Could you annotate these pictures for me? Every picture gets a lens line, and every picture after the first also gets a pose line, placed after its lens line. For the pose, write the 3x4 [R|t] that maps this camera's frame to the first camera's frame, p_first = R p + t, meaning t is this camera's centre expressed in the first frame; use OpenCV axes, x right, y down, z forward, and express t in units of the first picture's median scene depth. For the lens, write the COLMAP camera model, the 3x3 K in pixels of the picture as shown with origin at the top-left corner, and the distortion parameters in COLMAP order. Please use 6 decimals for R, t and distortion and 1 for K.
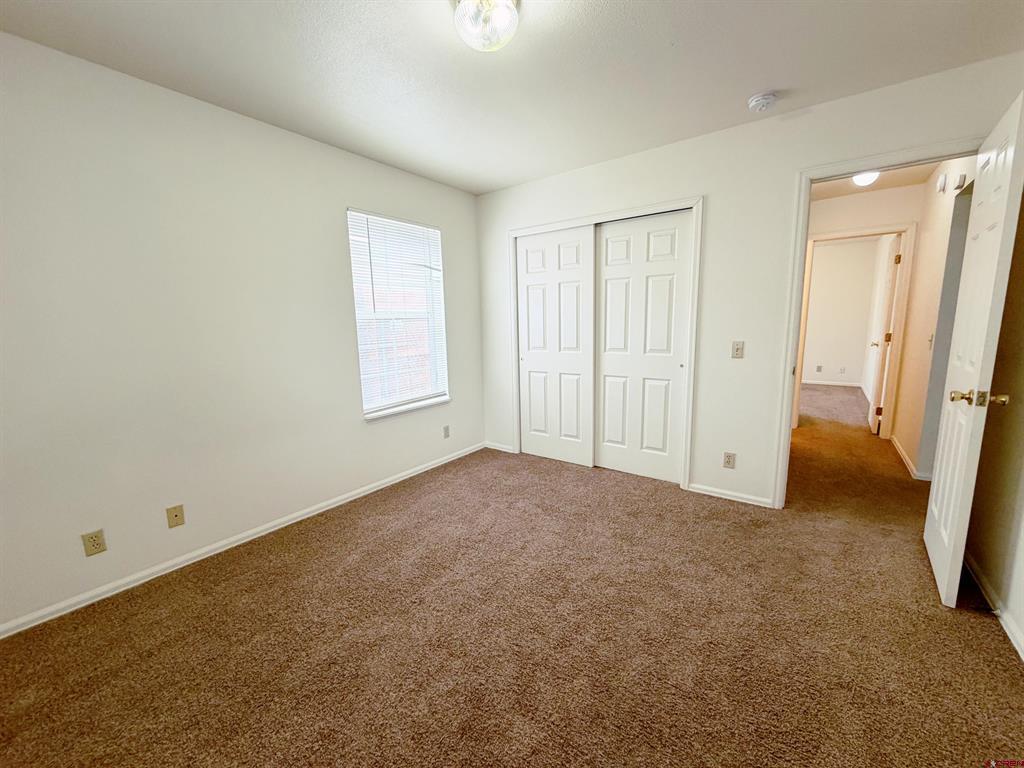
lens RADIAL K [[408.4, 0, 506.9], [0, 408.4, 384.9], [0, 0, 1]] dist [-0.001298, 0.000860]
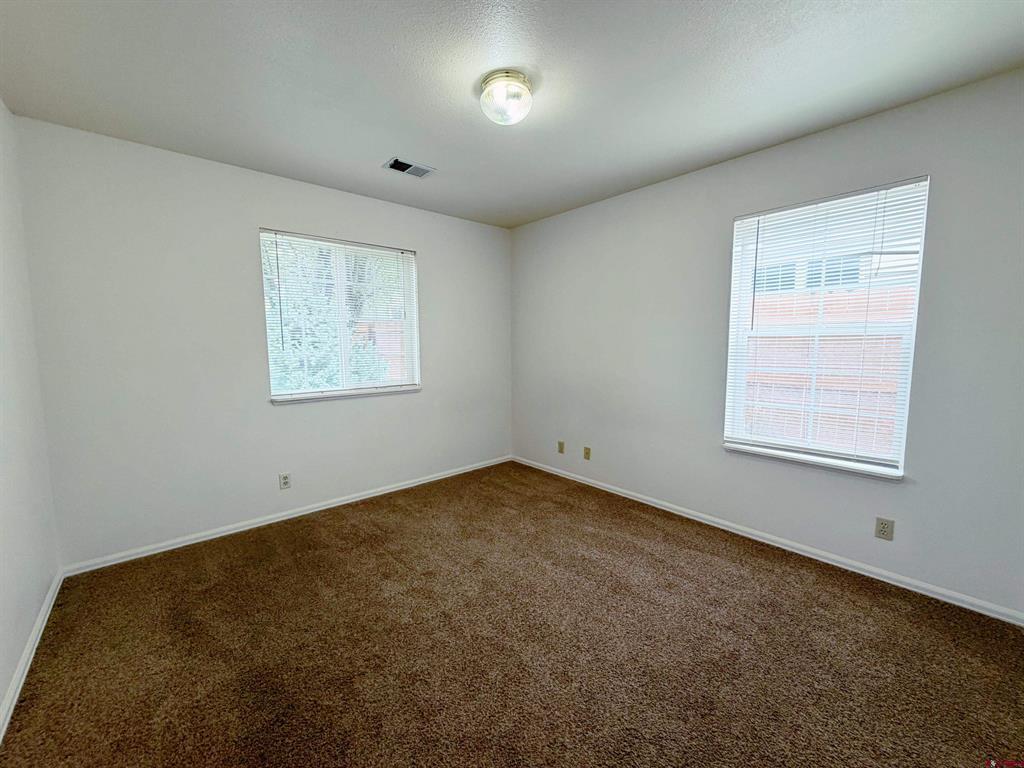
lens RADIAL K [[408.4, 0, 507.6], [0, 408.4, 384.9], [0, 0, 1]] dist [-0.001298, 0.000860]
pose [[-0.202355, 0.142503, -0.968889, 0.616389], [-0.124795, 0.977538, 0.169839, -0.145944], [0.971328, 0.155280, -0.180026, 0.672145]]
